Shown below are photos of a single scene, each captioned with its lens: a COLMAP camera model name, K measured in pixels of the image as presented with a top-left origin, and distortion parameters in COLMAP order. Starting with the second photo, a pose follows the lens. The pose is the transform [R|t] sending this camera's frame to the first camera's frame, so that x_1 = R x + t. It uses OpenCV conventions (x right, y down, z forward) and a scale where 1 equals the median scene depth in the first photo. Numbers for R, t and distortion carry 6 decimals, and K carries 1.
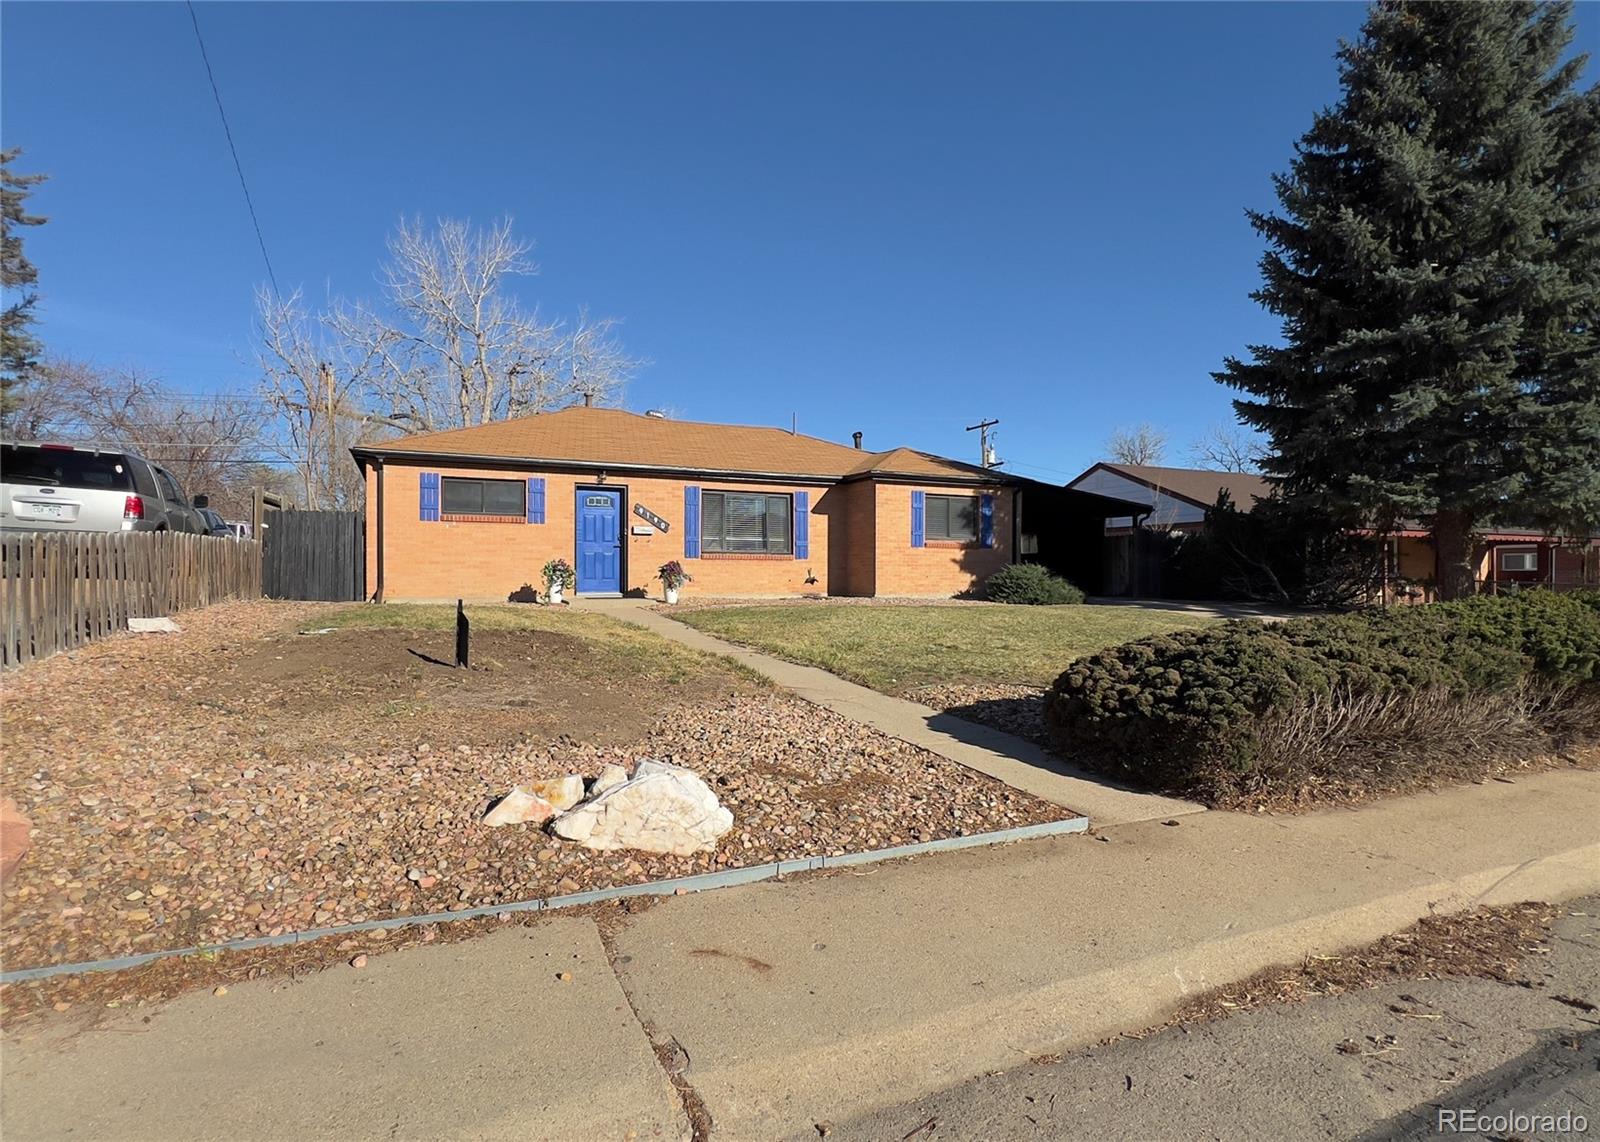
lens RADIAL K [[819.6, 0, 800.0], [0, 819.6, 571.0], [0, 0, 1]] dist [-0.002026, 0.001129]
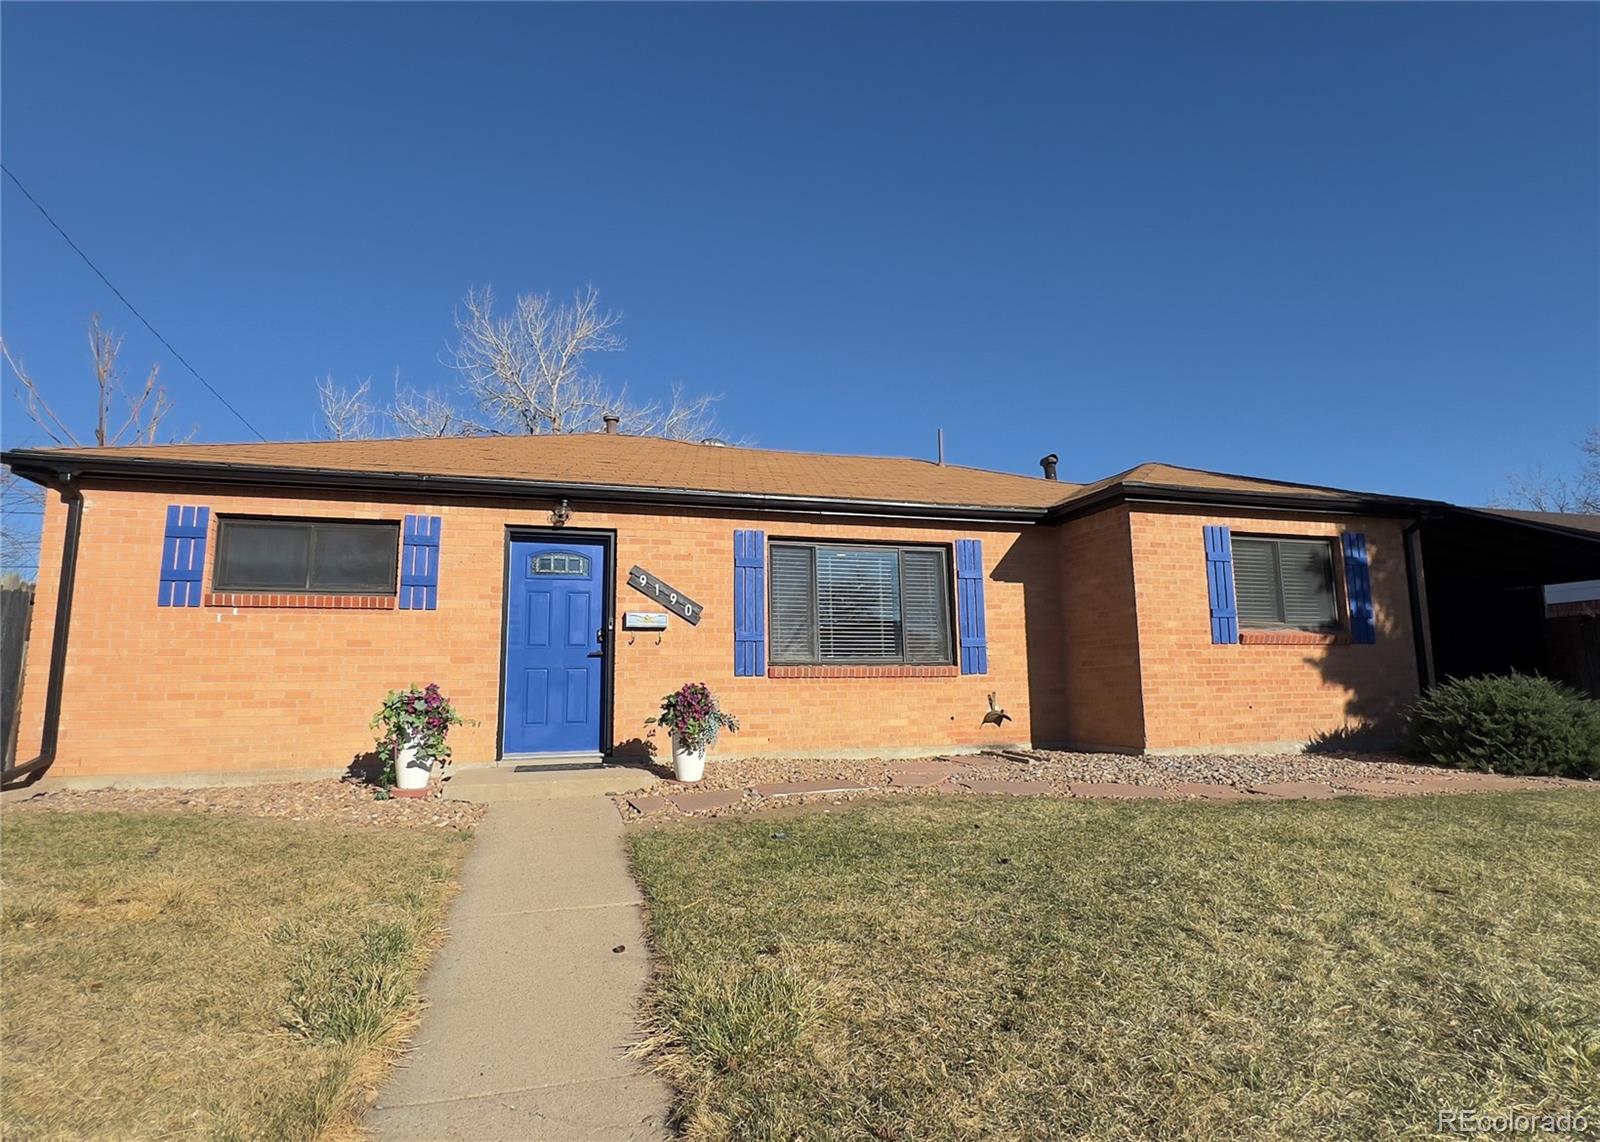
lens RADIAL K [[819.6, 0, 800.0], [0, 819.6, 571.0], [0, 0, 1]] dist [-0.002026, 0.001129]
pose [[0.987388, -0.038071, -0.153671, -0.025459], [0.016087, 0.989758, -0.141845, -0.008062], [0.157497, 0.137584, 0.977888, 0.524304]]
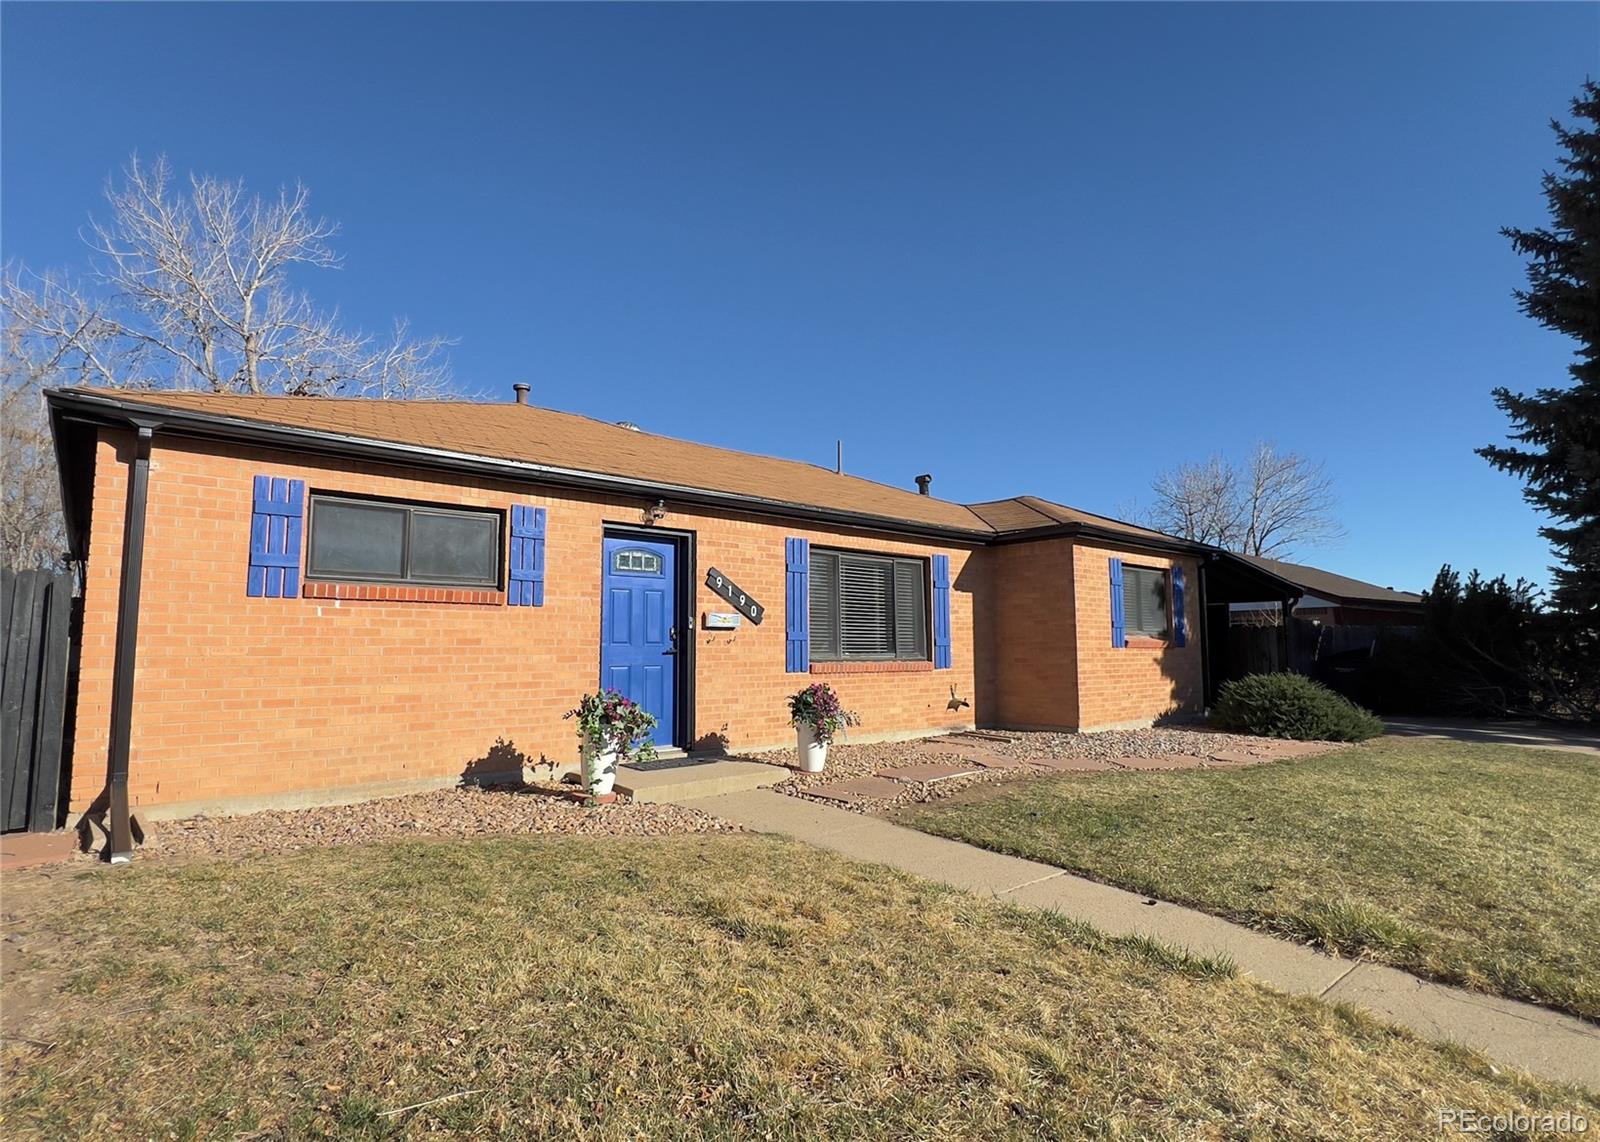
lens RADIAL K [[819.6, 0, 800.0], [0, 819.6, 571.0], [0, 0, 1]] dist [-0.002026, 0.001129]
pose [[0.963061, 0.019914, 0.268546, -0.276262], [0.006366, 0.995299, -0.096638, -0.029937], [-0.269208, 0.094778, 0.958407, 0.485557]]
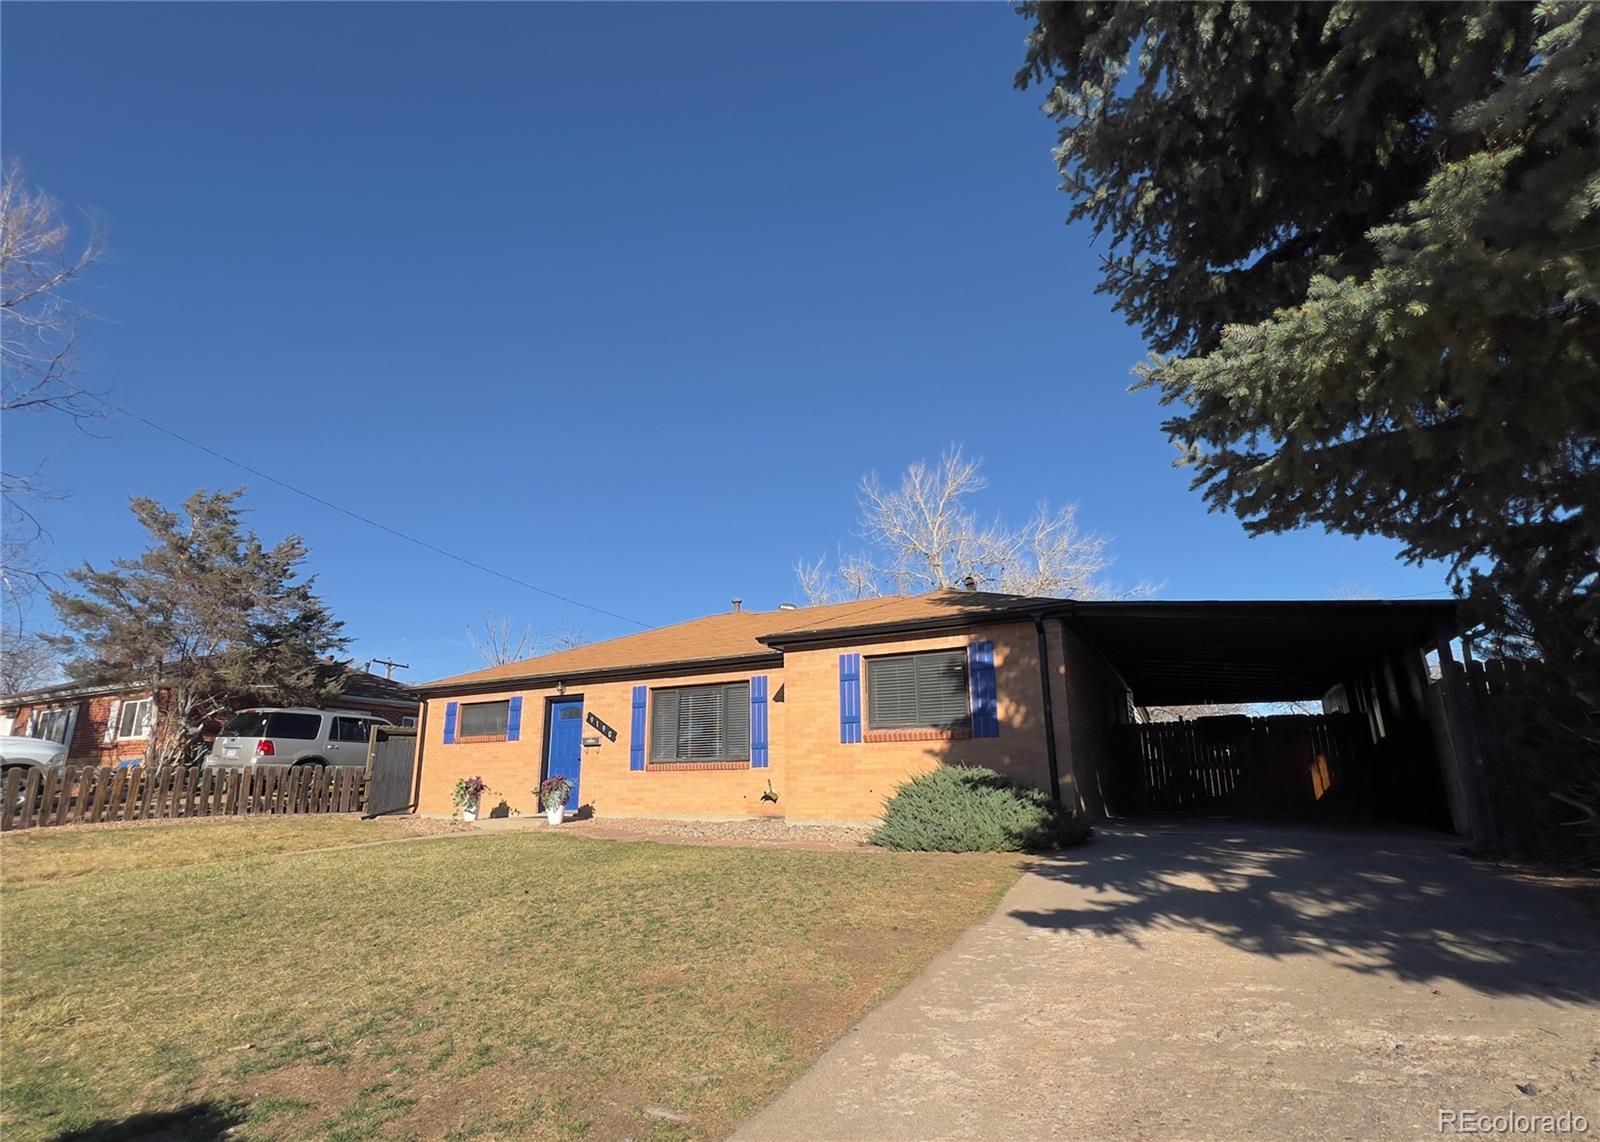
lens RADIAL K [[769.7, 0, 800.0], [0, 769.7, 571.0], [0, 0, 1]] dist [-0.000929, 0.000168]
pose [[0.608270, -0.223029, -0.761752, 0.637041], [0.014742, 0.962720, -0.270098, 0.003819], [0.793593, 0.153063, 0.588882, 0.633298]]
